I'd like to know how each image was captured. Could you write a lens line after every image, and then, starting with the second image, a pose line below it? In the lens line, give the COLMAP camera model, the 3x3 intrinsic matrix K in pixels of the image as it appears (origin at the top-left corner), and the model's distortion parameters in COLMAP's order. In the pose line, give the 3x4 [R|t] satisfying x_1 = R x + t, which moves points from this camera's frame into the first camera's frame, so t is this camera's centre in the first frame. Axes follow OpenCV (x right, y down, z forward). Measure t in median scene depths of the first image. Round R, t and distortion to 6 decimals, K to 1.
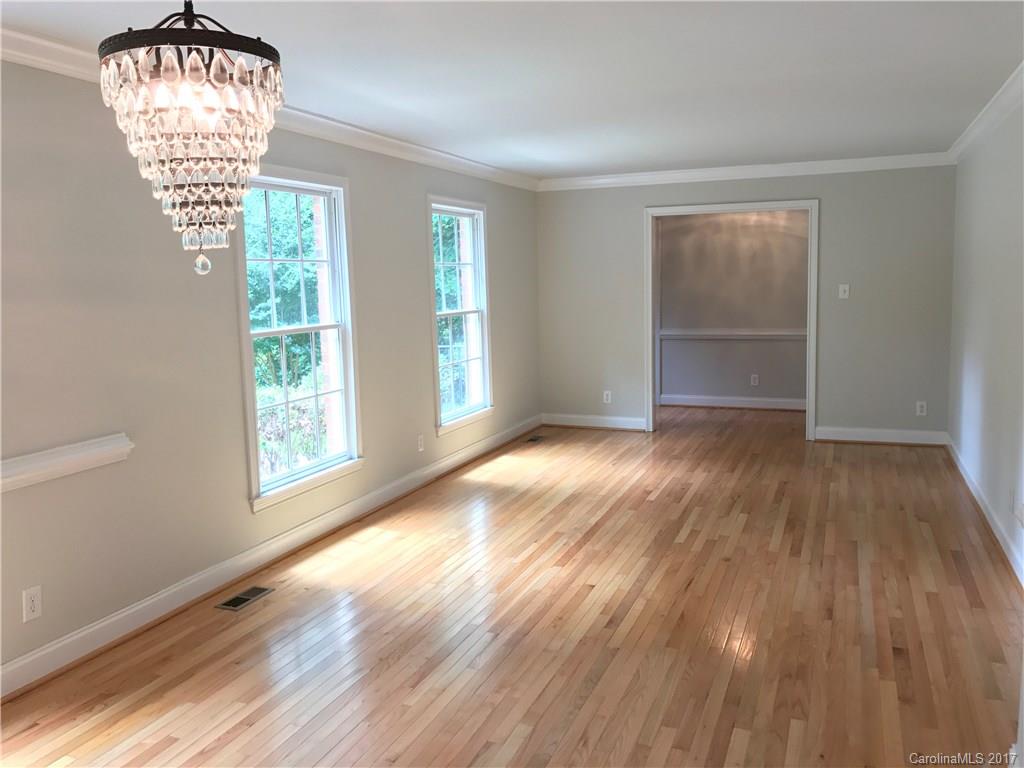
lens RADIAL K [[853.2, 0, 510.4], [0, 853.2, 384.3], [0, 0, 1]] dist [0.024507, -0.015483]
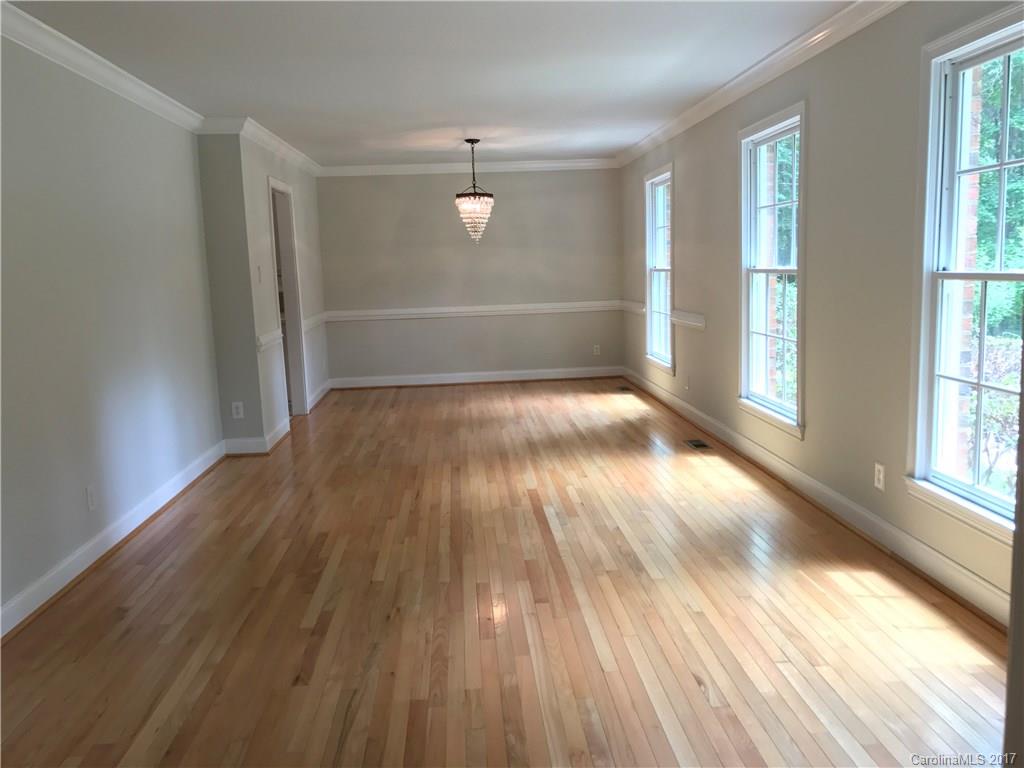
lens RADIAL K [[853.2, 0, 510.9], [0, 853.2, 384.3], [0, 0, 1]] dist [0.024507, -0.015483]
pose [[-0.904212, 0.109345, -0.412849, 0.485647], [-0.004531, 0.964159, 0.265286, -0.203686], [0.427059, 0.241746, -0.871309, 1.761207]]
